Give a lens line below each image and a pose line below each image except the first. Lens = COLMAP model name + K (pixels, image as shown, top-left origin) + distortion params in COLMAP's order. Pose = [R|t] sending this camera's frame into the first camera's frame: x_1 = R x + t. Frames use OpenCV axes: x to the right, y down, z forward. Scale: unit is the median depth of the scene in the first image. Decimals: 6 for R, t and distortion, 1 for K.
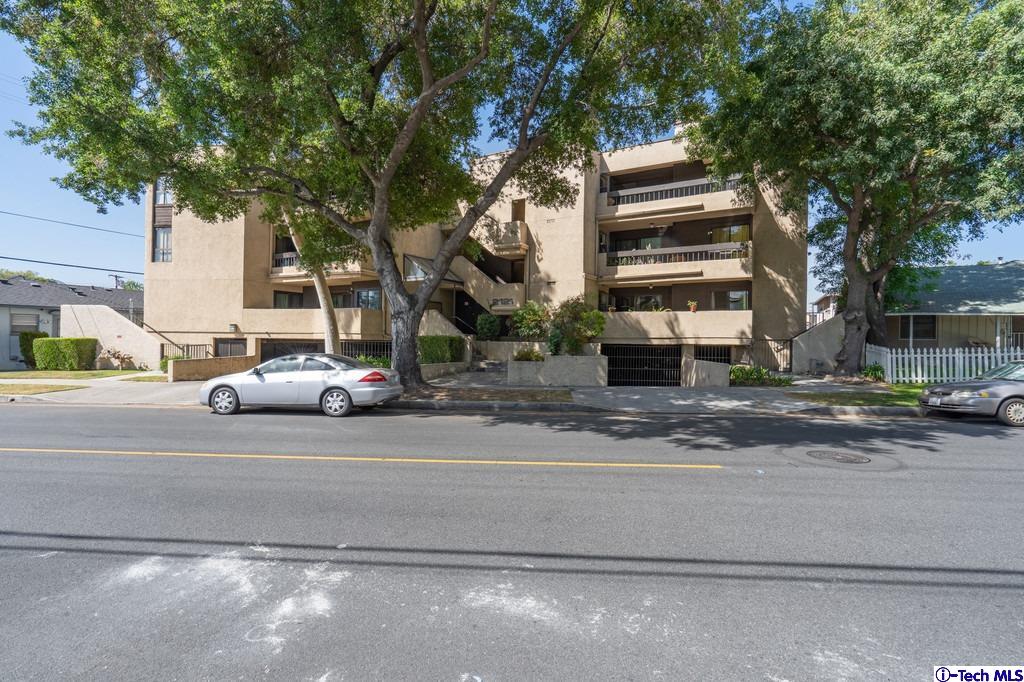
lens RADIAL K [[469.1, 0, 512.0], [0, 469.1, 341.0], [0, 0, 1]] dist [-0.003393, -0.000131]
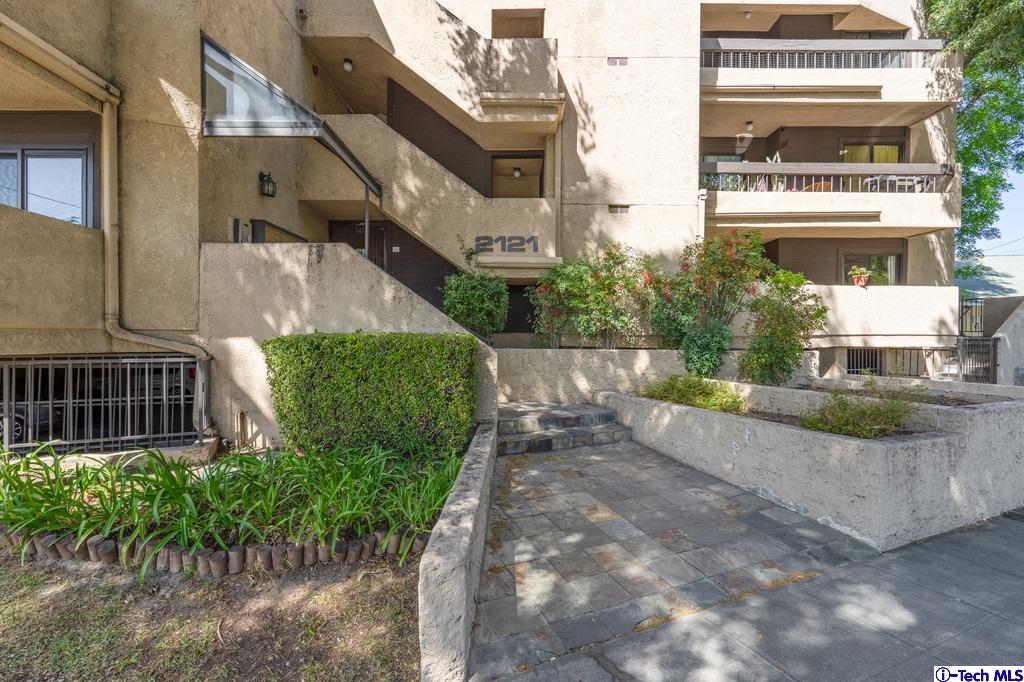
lens RADIAL K [[472.3, 0, 515.8], [0, 472.3, 340.2], [0, 0, 1]] dist [-0.003099, -0.000149]
pose [[0.872972, -0.013323, 0.487589, -0.212520], [0.008256, 0.999887, 0.012540, -0.010019], [-0.487701, -0.006921, 0.872983, 0.689413]]
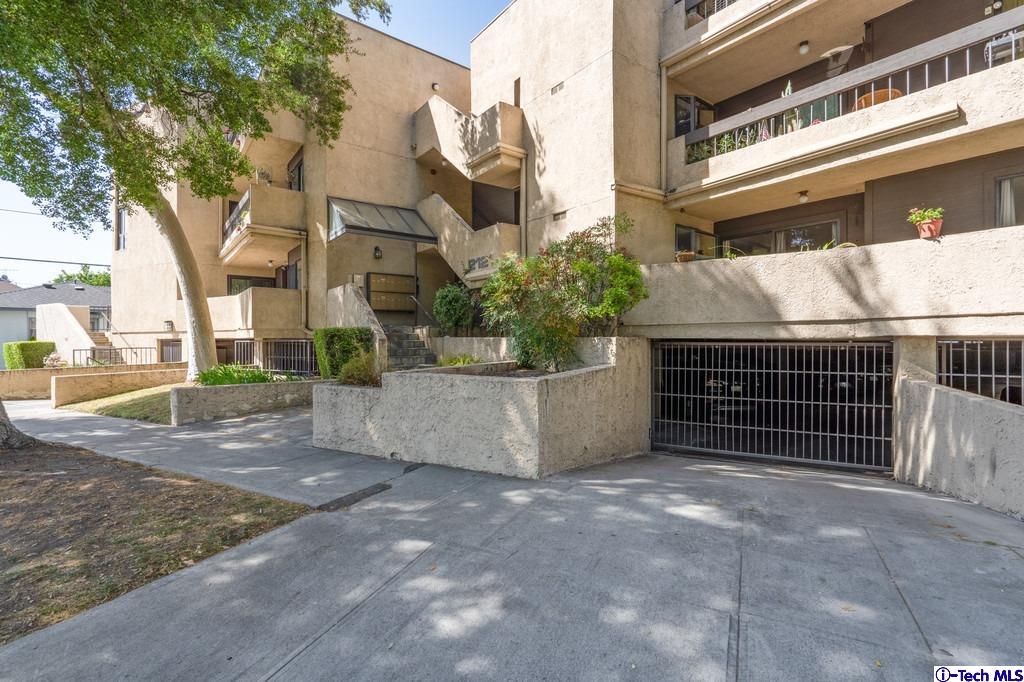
lens RADIAL K [[469.1, 0, 512.0], [0, 469.1, 341.0], [0, 0, 1]] dist [-0.003393, -0.000131]
pose [[0.917047, -0.013279, -0.398557, 0.235403], [0.012366, 0.999912, -0.004862, 0.008346], [0.398586, -0.000470, 0.917131, 0.550251]]
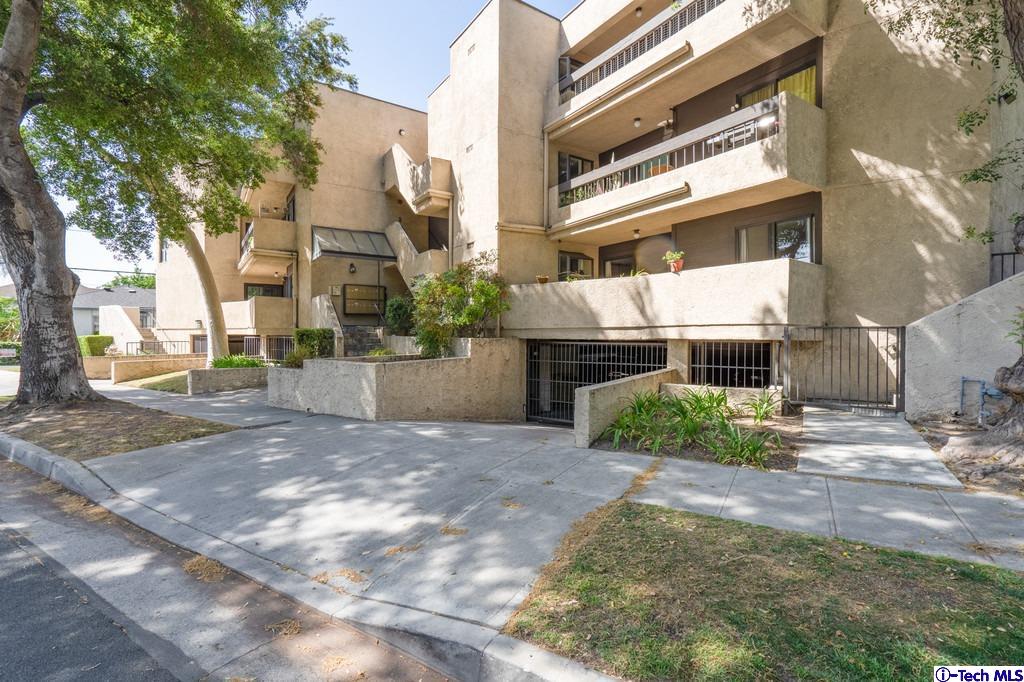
lens RADIAL K [[472.9, 0, 507.9], [0, 472.9, 337.3], [0, 0, 1]] dist [-0.000428, 0.000289]
pose [[0.883884, -0.005170, -0.467677, 0.441668], [0.004463, 0.999987, -0.002620, 0.005482], [0.467684, 0.000229, 0.883896, 0.463306]]
